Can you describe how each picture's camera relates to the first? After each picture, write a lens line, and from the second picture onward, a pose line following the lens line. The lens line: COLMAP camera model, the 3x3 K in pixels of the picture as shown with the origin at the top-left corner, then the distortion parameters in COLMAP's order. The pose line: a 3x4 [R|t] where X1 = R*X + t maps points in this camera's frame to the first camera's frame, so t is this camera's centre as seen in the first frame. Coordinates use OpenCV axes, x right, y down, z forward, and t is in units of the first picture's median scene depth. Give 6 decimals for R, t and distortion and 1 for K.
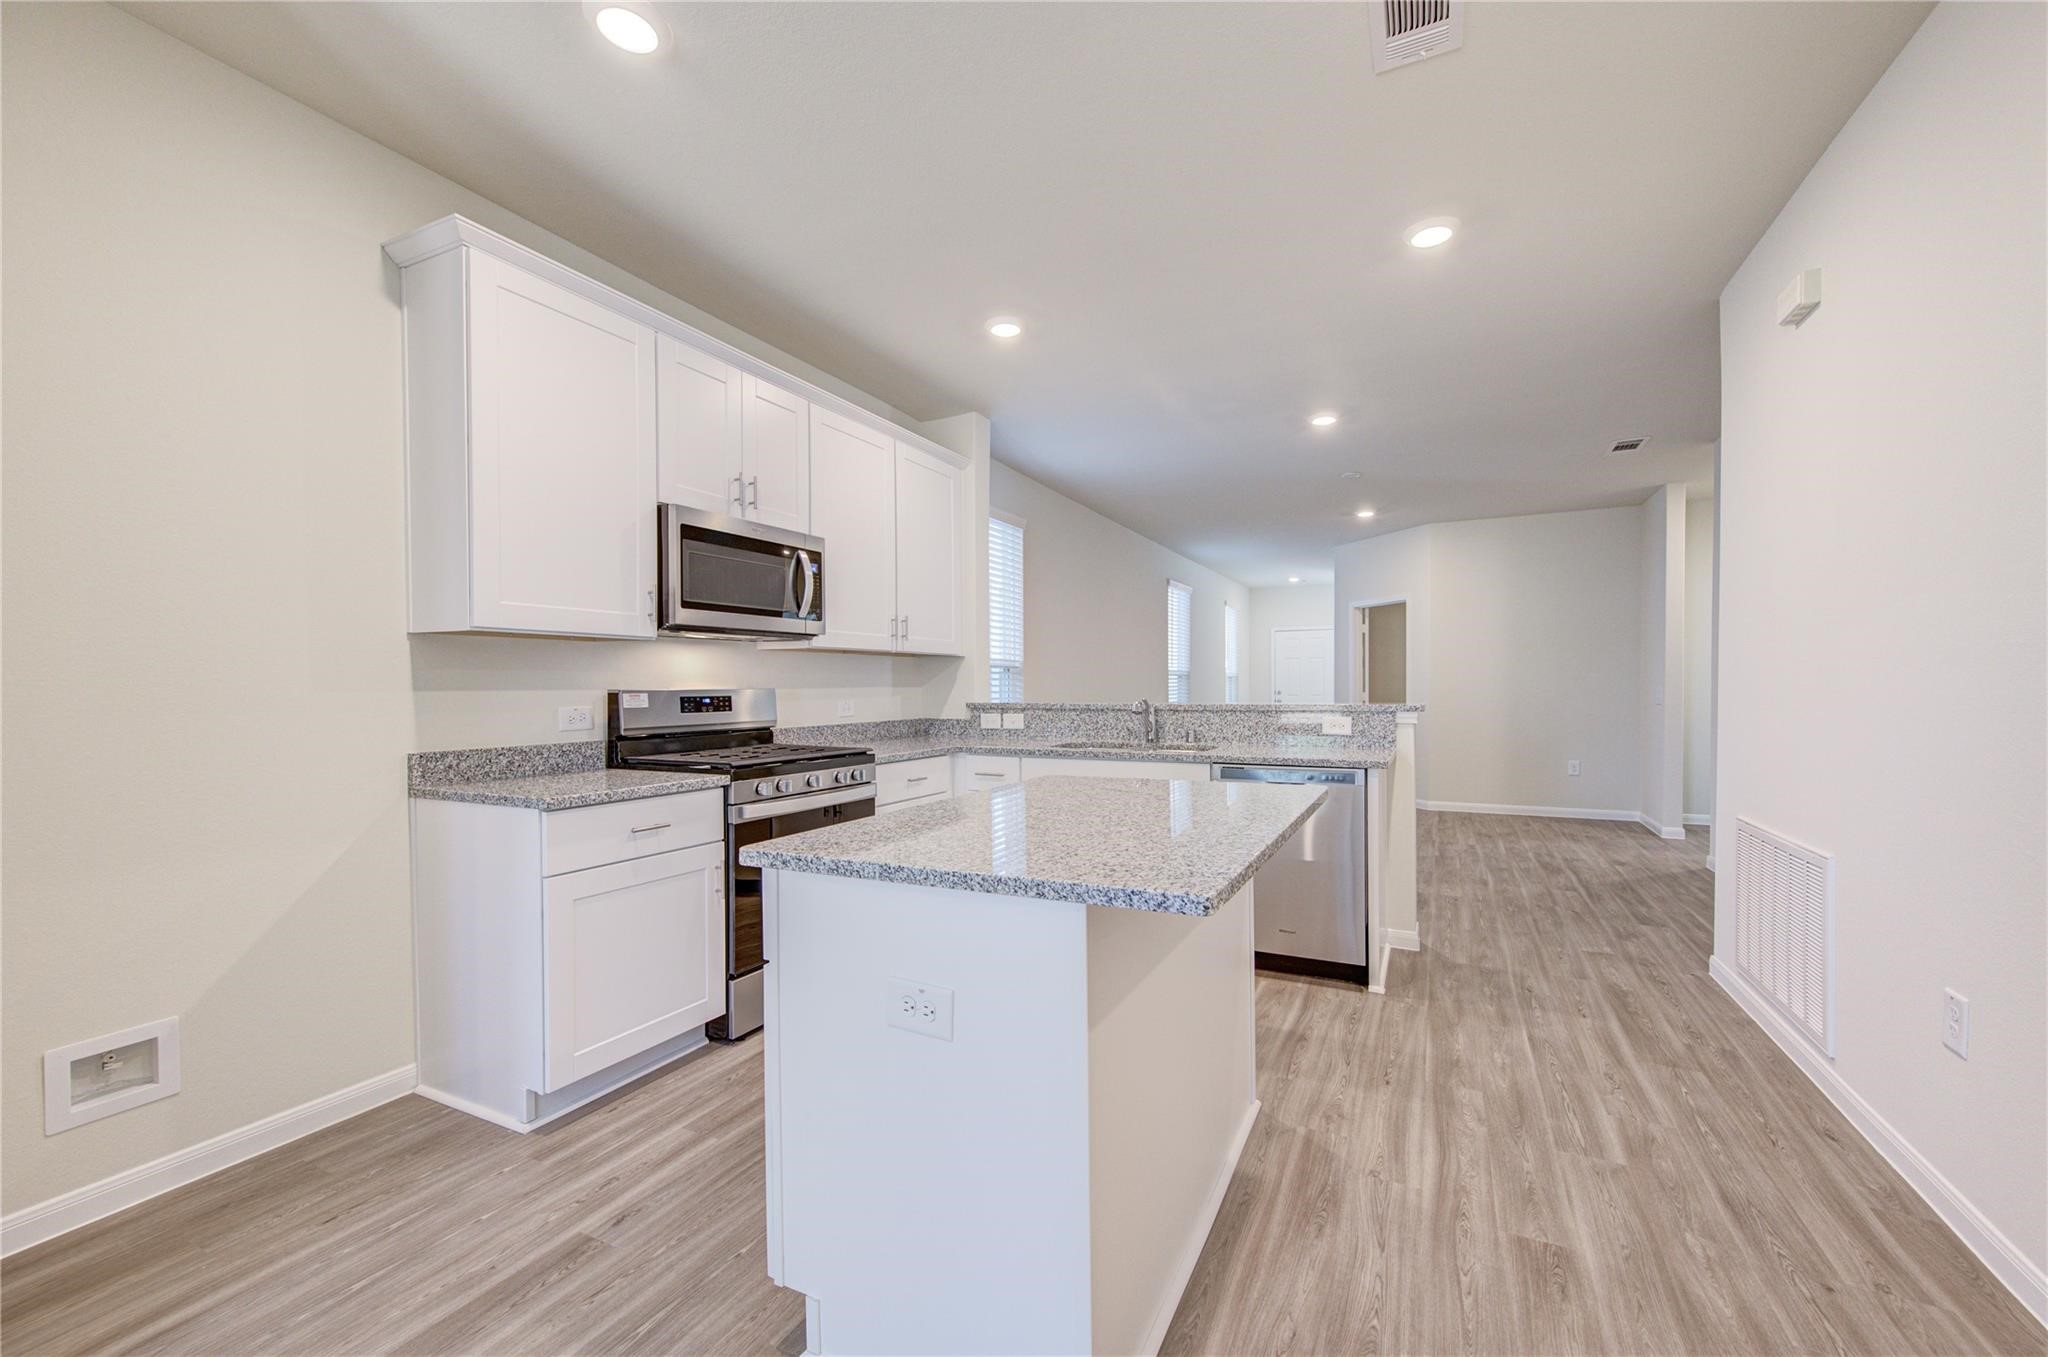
lens RADIAL K [[804.1, 0, 1022.6], [0, 804.1, 717.1], [0, 0, 1]] dist [0.006950, -0.000072]
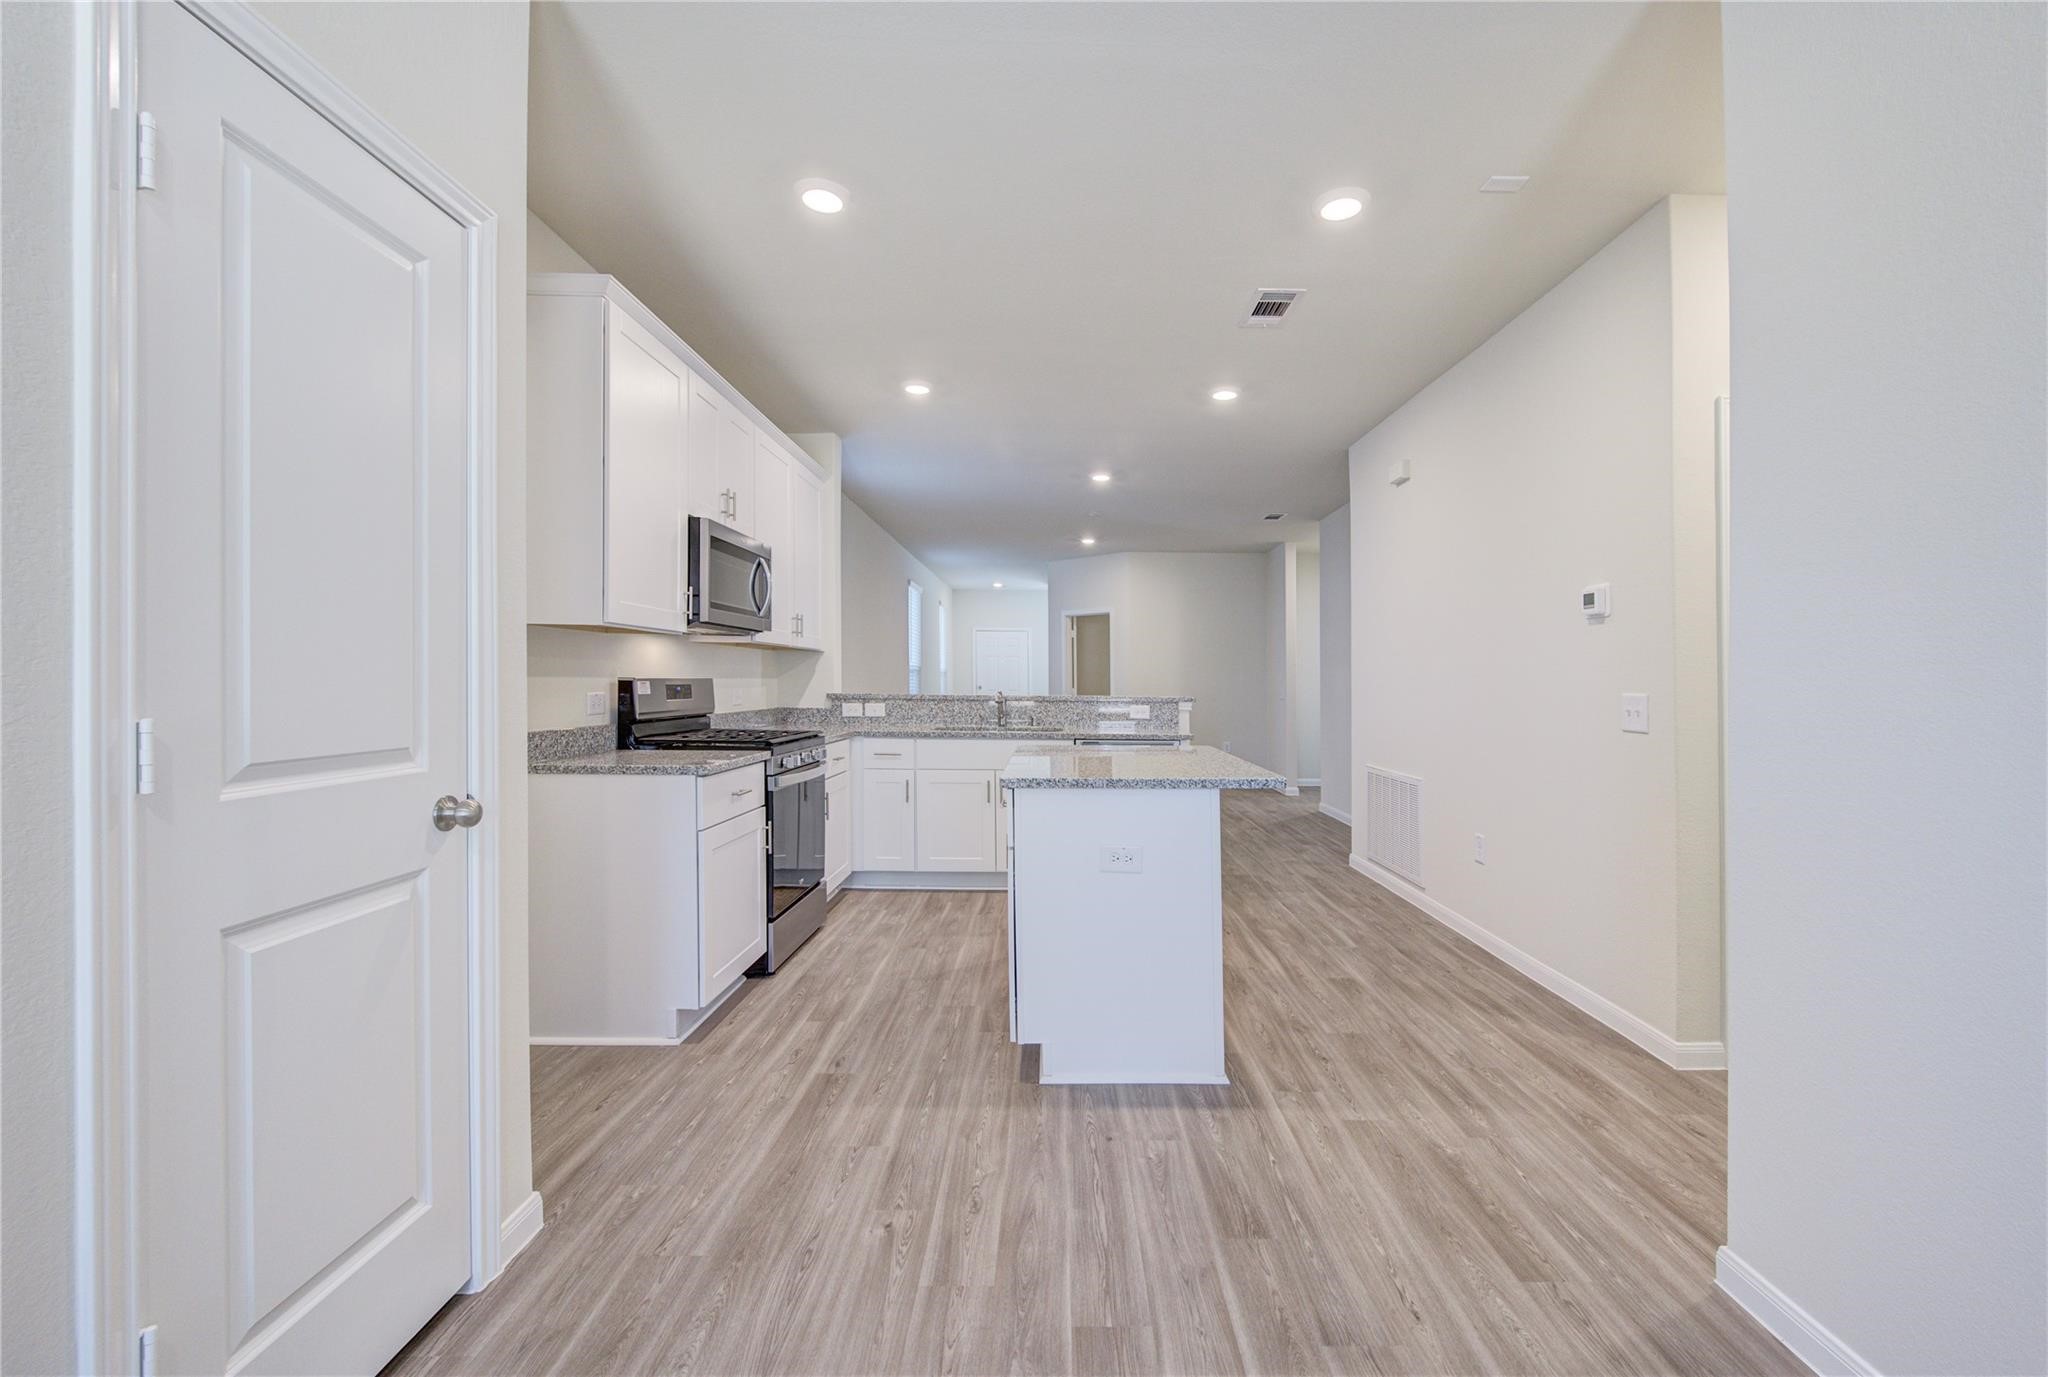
lens RADIAL K [[856.2, 0, 1045.4], [0, 856.2, 693.3], [0, 0, 1]] dist [-0.000023, -0.000234]
pose [[0.894377, 0.009324, 0.447217, -0.484831], [0.000777, 0.999749, -0.022397, 0.013060], [-0.447313, 0.020379, 0.894145, -0.276623]]
